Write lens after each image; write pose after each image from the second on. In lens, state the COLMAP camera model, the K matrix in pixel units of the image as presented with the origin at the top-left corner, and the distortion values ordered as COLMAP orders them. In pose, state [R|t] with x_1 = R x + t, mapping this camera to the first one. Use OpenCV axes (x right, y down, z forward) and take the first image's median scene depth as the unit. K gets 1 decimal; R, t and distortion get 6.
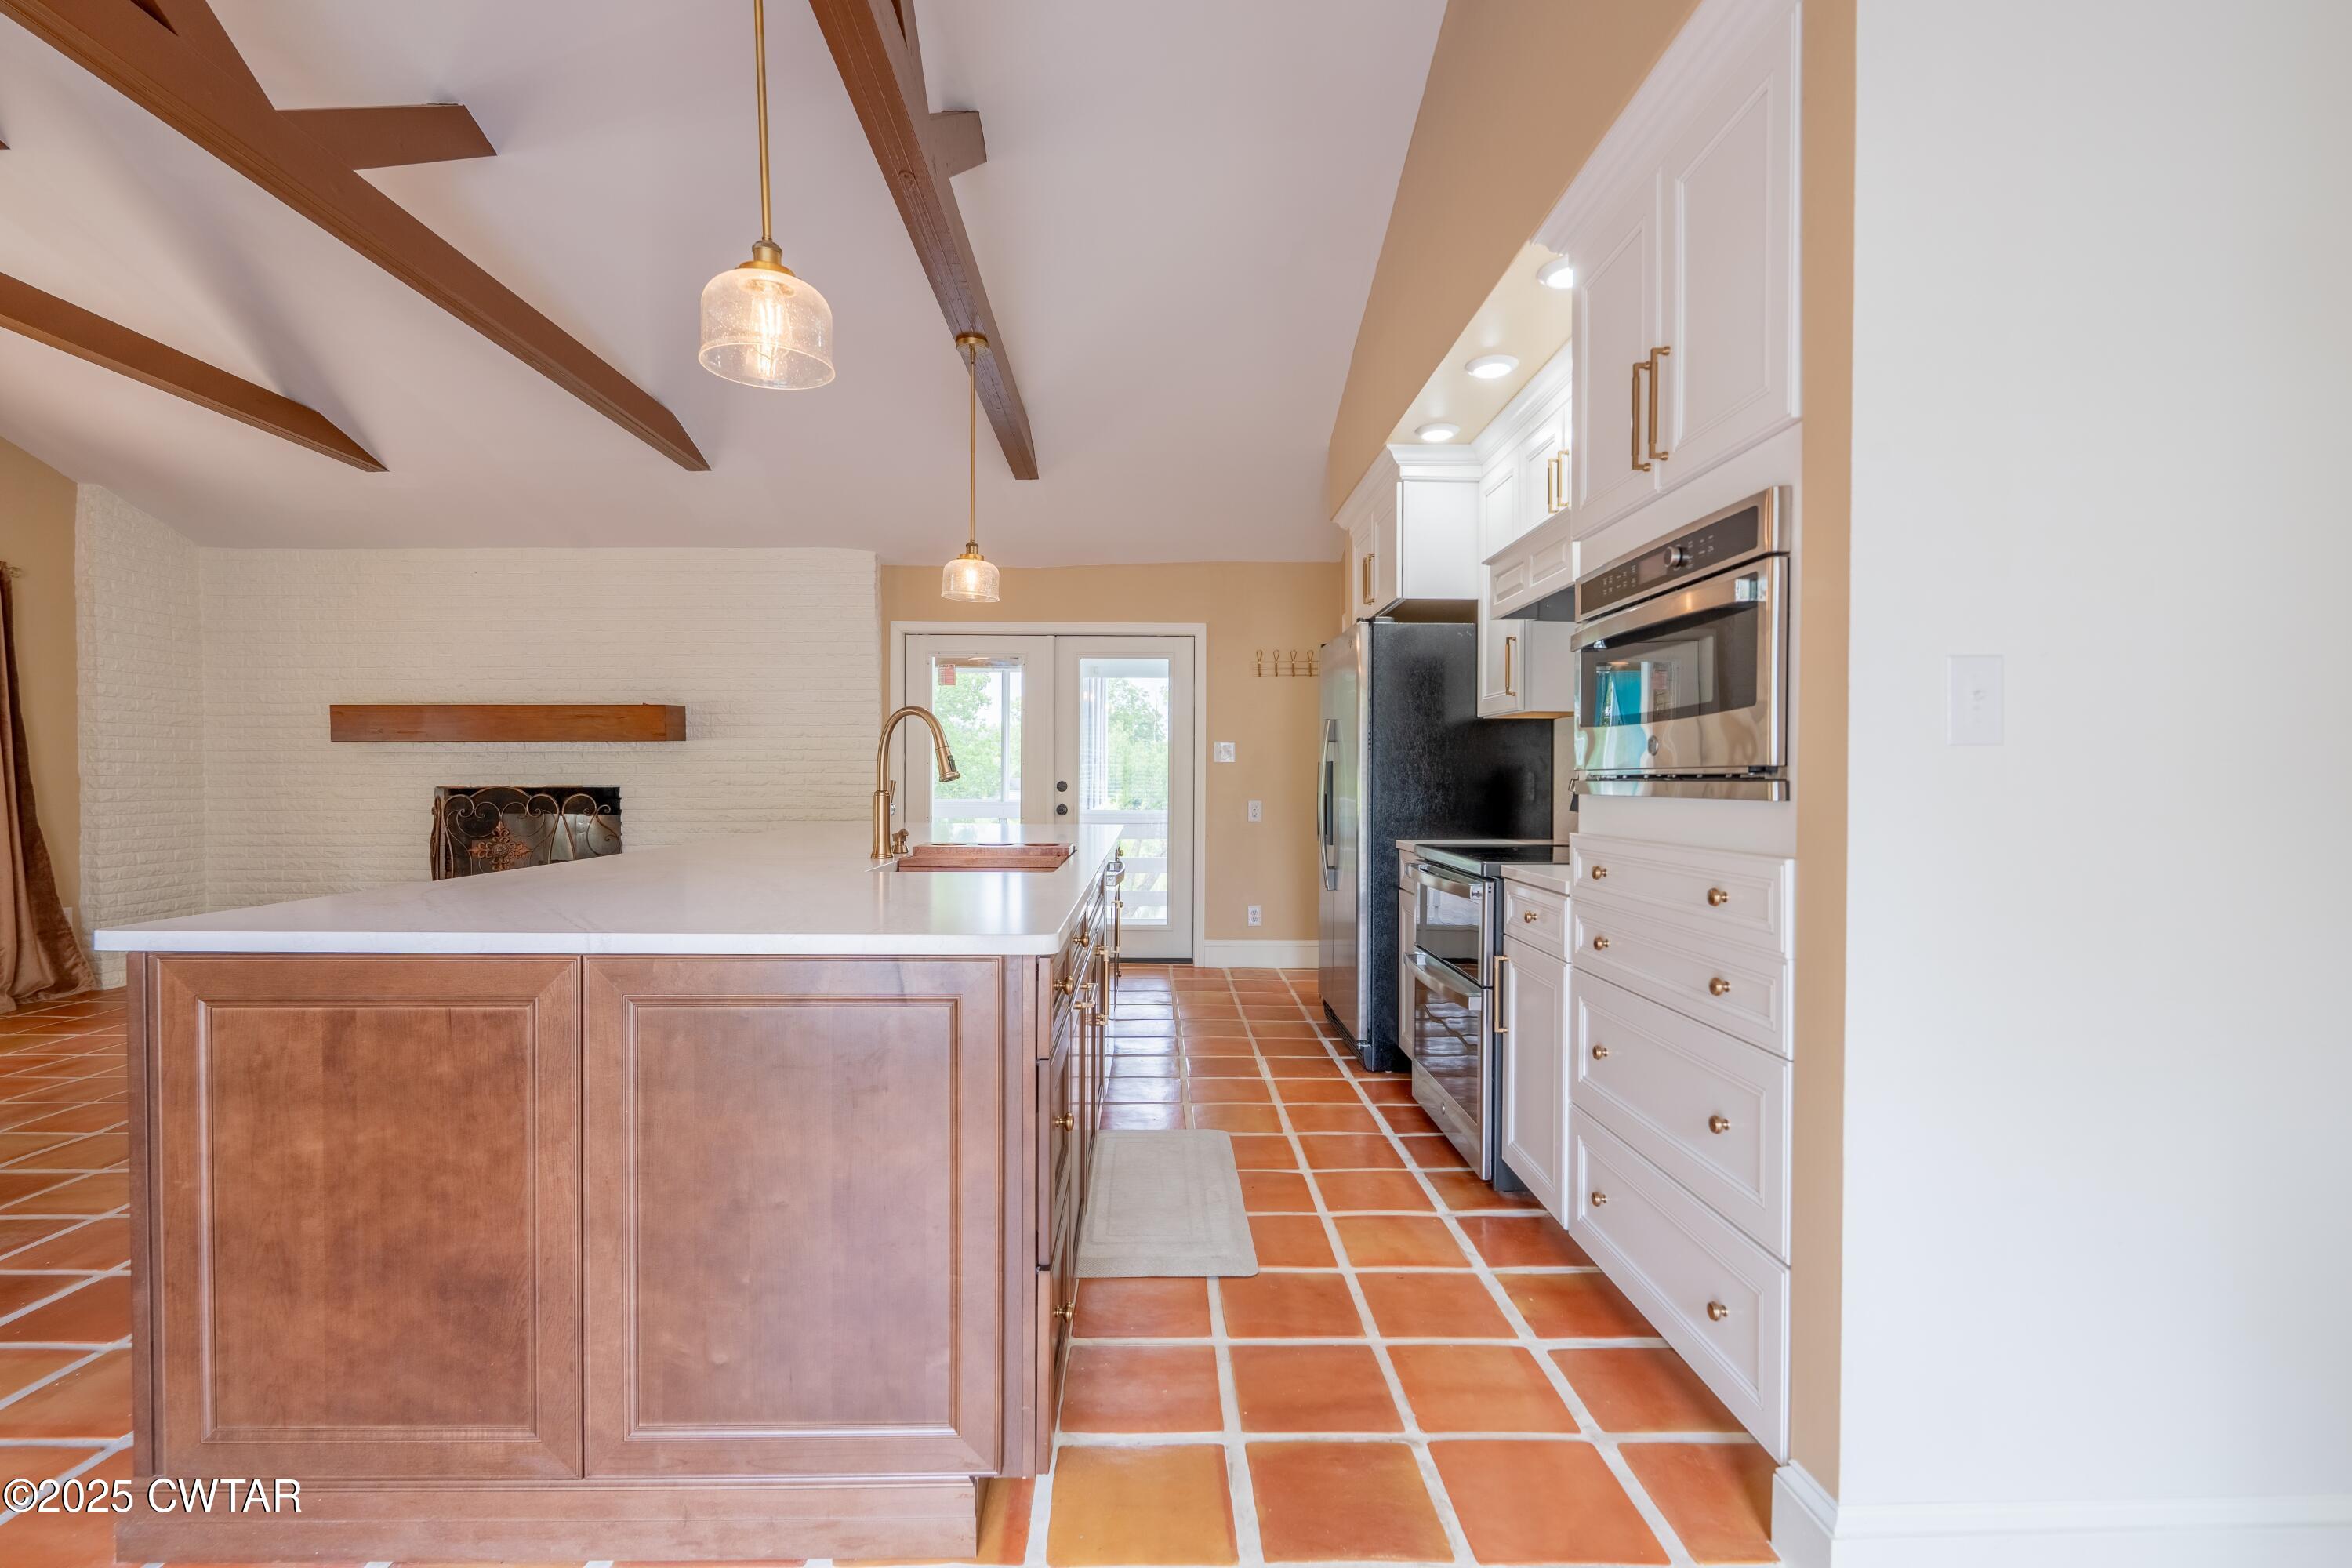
lens RADIAL K [[1059.7, 0, 1175.6], [0, 1059.7, 783.6], [0, 0, 1]] dist [-0.003861, 0.000517]
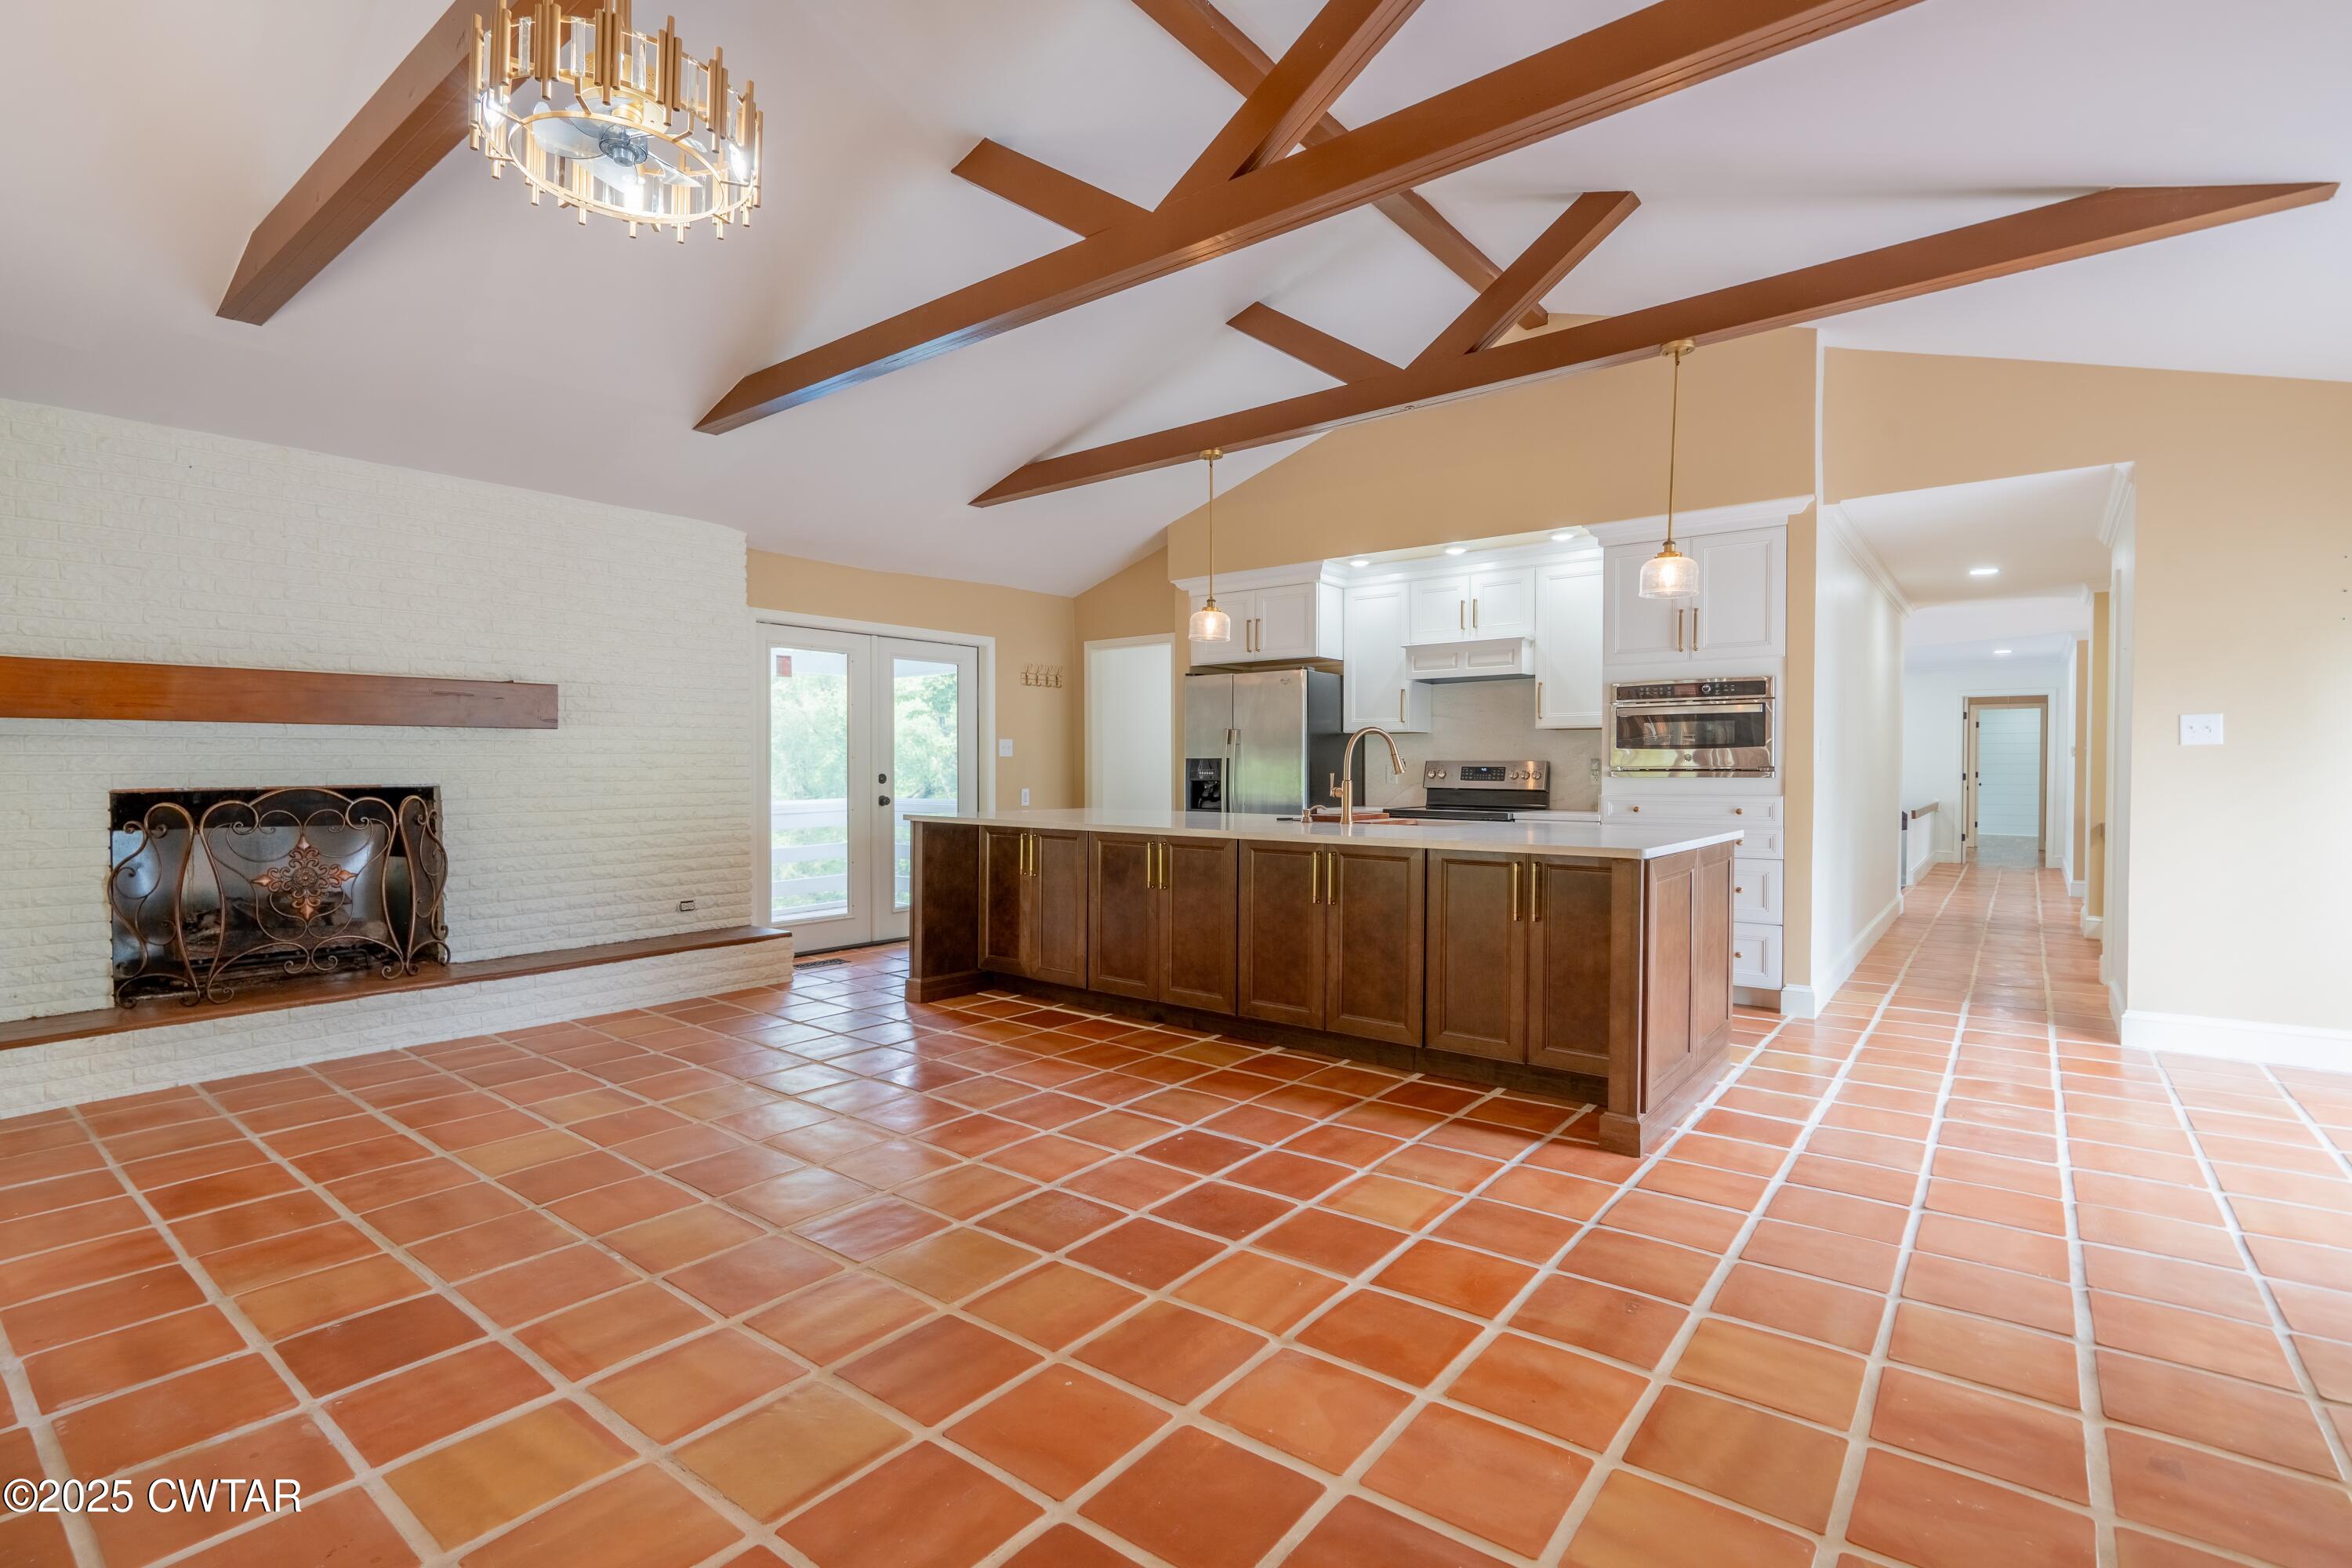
lens RADIAL K [[1059.7, 0, 1180.0], [0, 1059.7, 788.4], [0, 0, 1]] dist [-0.003861, 0.000517]
pose [[0.643305, -0.019212, 0.765369, -1.657684], [0.006882, 0.999790, 0.019311, -0.013338], [-0.765579, -0.007156, 0.643302, 0.196171]]
